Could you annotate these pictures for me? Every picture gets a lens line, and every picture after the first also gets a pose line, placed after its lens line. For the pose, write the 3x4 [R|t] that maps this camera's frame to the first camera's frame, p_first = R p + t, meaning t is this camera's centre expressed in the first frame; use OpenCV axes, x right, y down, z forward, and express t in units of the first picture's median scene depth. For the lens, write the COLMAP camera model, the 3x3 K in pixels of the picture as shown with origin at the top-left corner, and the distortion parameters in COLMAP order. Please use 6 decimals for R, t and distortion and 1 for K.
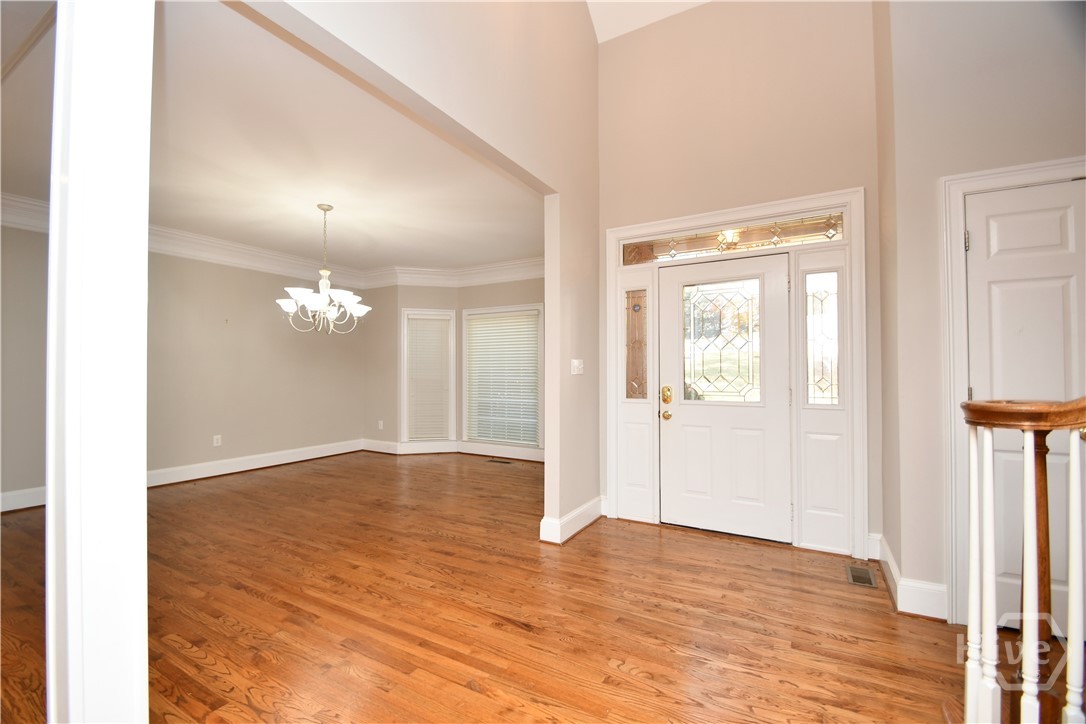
lens RADIAL K [[473.9, 0, 545.3], [0, 473.9, 365.5], [0, 0, 1]] dist [-0.003239, -0.002912]
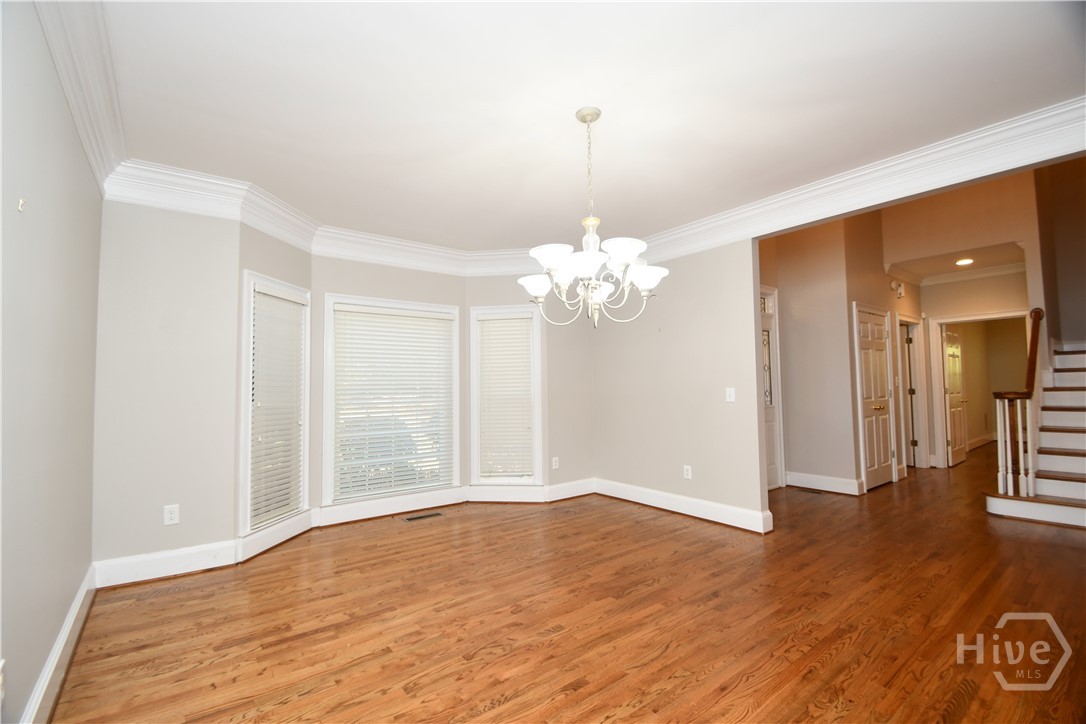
lens RADIAL K [[473.9, 0, 524.2], [0, 473.9, 355.6], [0, 0, 1]] dist [-0.003239, -0.002912]
pose [[0.401584, 0.054826, 0.914180, -0.963129], [0.005117, 0.998057, -0.062104, 0.007073], [-0.915808, 0.029617, 0.400523, 0.779037]]
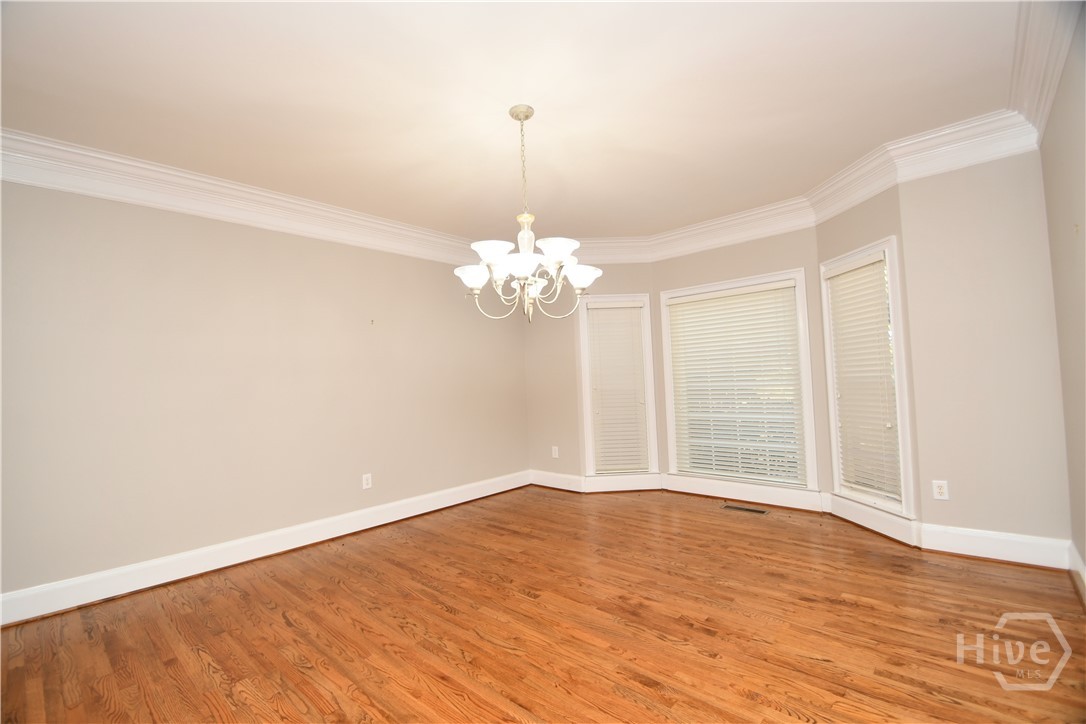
lens RADIAL K [[473.9, 0, 541.9], [0, 473.9, 362.2], [0, 0, 1]] dist [-0.003239, -0.002912]
pose [[0.975327, -0.045790, -0.215964, -0.302075], [0.040675, 0.998778, -0.028072, 0.004175], [0.216985, 0.018595, 0.975998, 0.388039]]
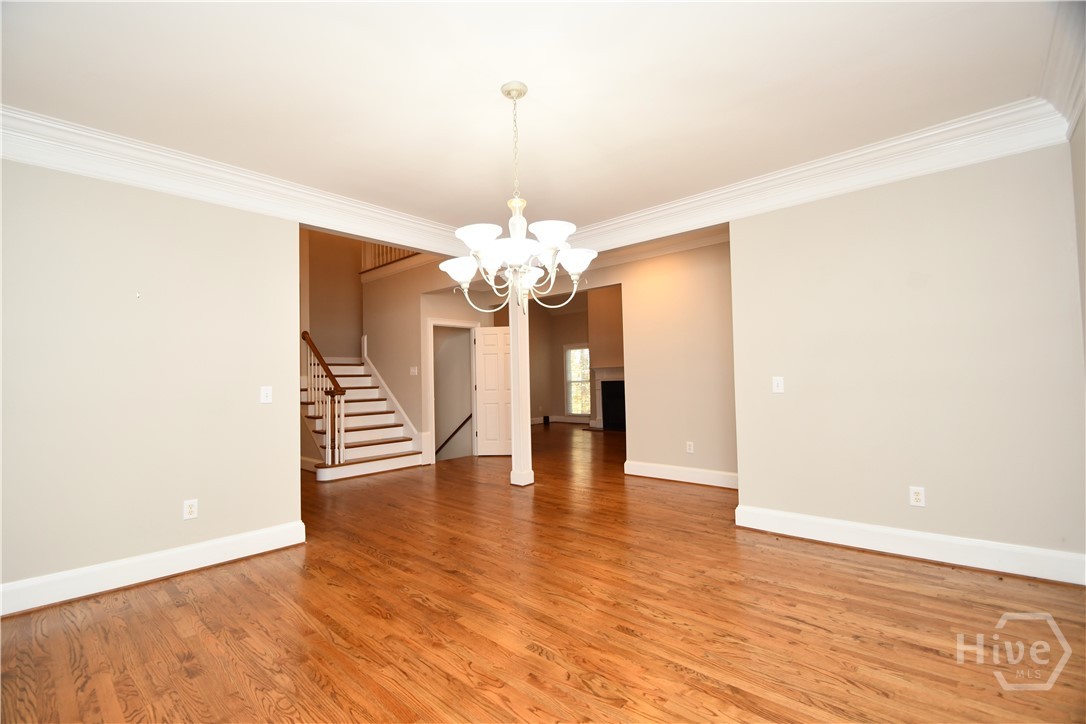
lens RADIAL K [[473.9, 0, 541.5], [0, 473.9, 389.0], [0, 0, 1]] dist [-0.003239, -0.002912]
pose [[-0.977381, 0.017548, 0.210757, -0.560518], [0.020414, 0.999726, 0.011431, 0.018187], [-0.210499, 0.015475, -0.977472, 1.411798]]
